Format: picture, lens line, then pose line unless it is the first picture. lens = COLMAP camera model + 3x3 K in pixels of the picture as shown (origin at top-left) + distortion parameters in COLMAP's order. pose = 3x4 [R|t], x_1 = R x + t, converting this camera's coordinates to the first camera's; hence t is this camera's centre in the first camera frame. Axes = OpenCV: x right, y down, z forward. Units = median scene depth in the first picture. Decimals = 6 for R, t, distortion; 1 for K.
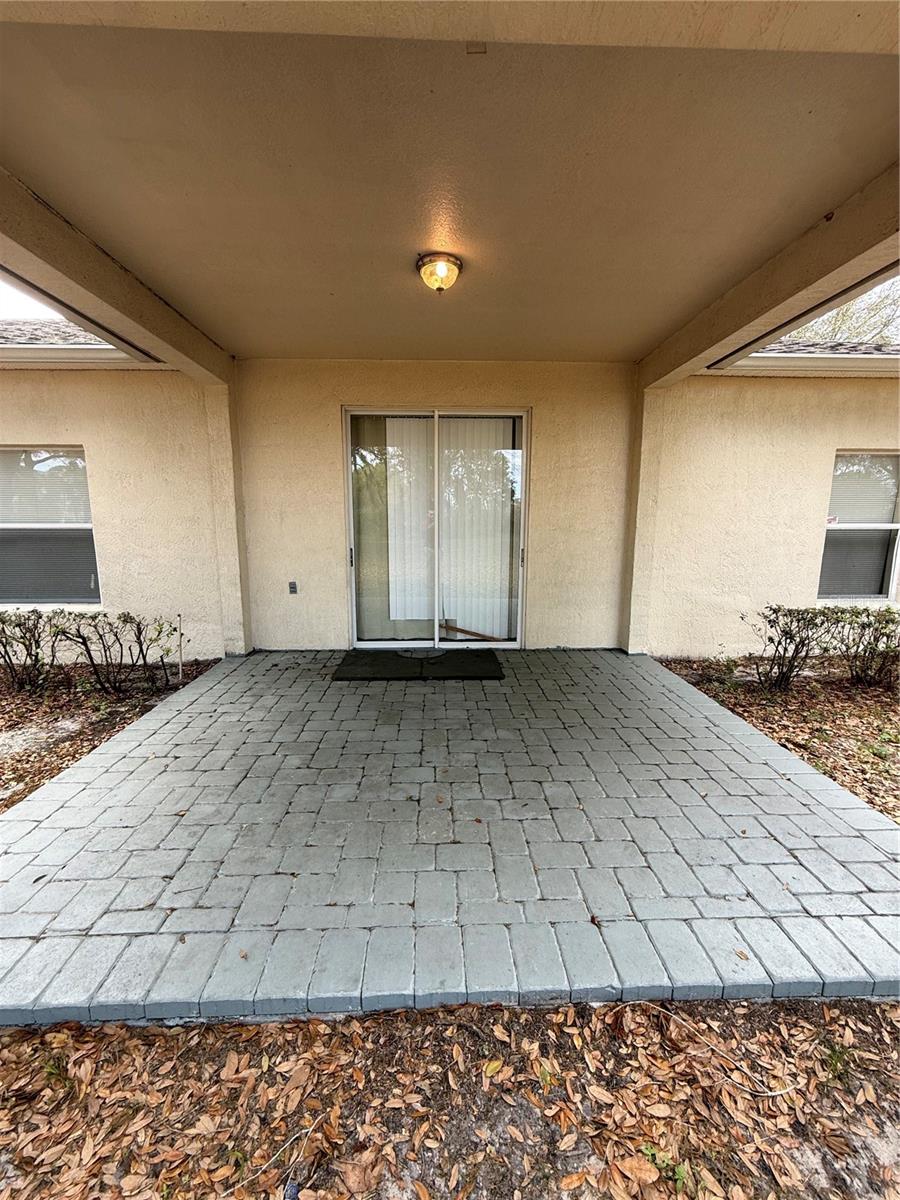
lens RADIAL K [[482.3, 0, 451.8], [0, 482.3, 600.5], [0, 0, 1]] dist [-0.002463, -0.000243]
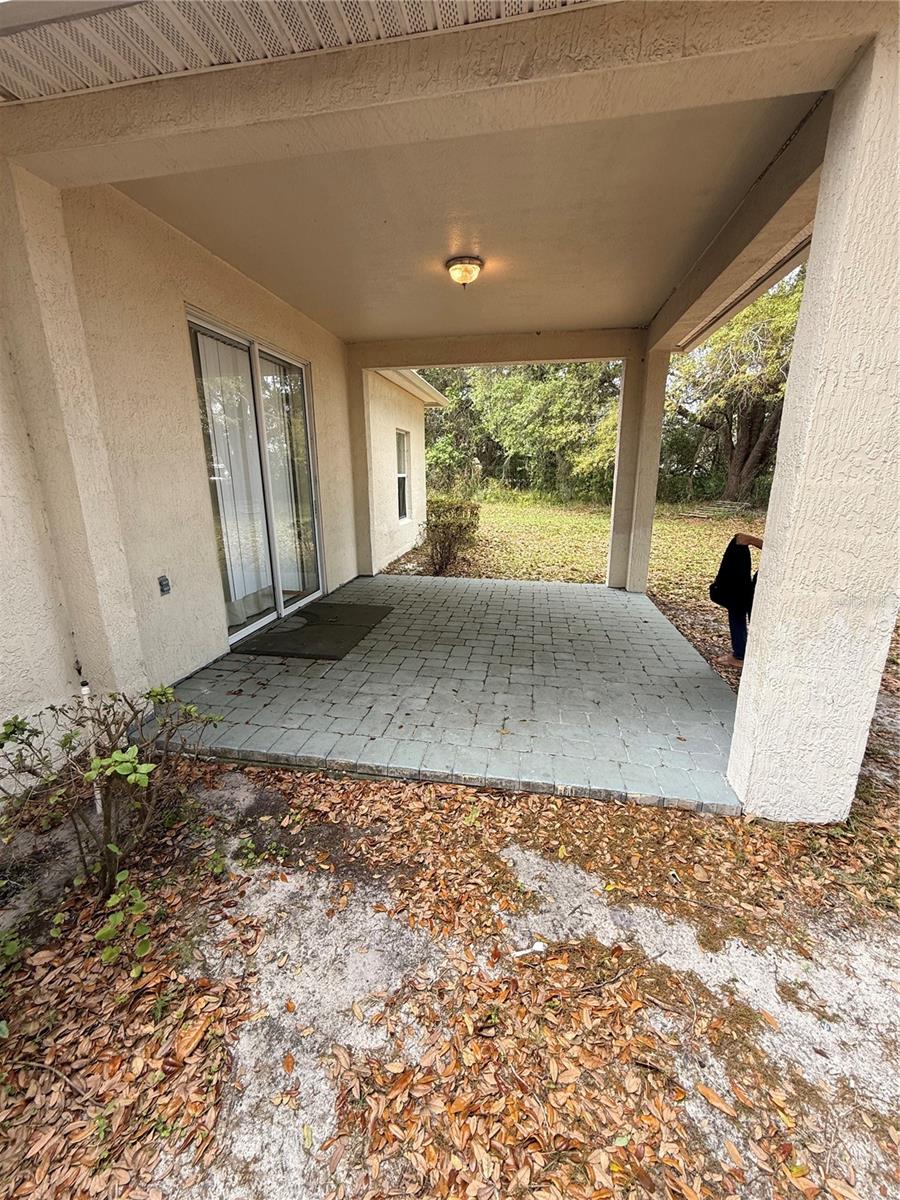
lens RADIAL K [[482.3, 0, 452.2], [0, 482.3, 598.1], [0, 0, 1]] dist [-0.002463, -0.000243]
pose [[0.192341, -0.255197, 0.947565, -1.135500], [0.166149, 0.960123, 0.224853, -0.117868], [-0.967160, 0.114189, 0.227072, 0.660511]]
